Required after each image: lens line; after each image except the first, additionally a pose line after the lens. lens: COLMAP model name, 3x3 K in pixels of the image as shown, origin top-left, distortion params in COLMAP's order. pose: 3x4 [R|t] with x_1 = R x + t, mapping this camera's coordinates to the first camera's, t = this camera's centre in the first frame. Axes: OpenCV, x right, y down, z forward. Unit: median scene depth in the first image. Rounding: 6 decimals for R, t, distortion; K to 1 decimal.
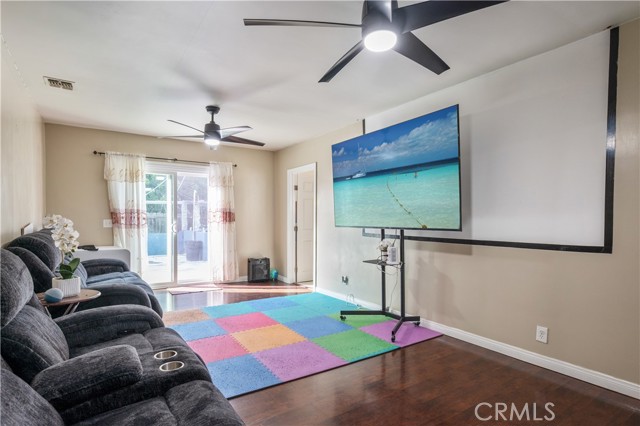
lens RADIAL K [[336.1, 0, 319.6], [0, 336.1, 217.6], [0, 0, 1]] dist [0.000101, 0.000014]
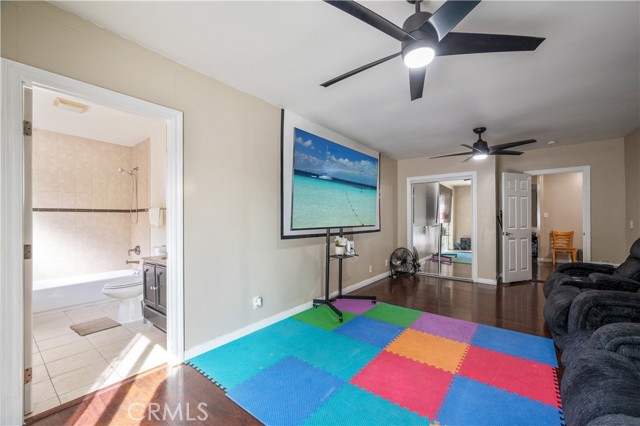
lens RADIAL K [[264.0, 0, 318.4], [0, 264.0, 217.8], [0, 0, 1]] dist [0.004474, 0.000140]
pose [[-0.312026, 0.004581, 0.950063, -0.672957], [-0.000425, 0.999988, -0.004961, 0.000737], [-0.950074, -0.001952, -0.312020, 1.345894]]
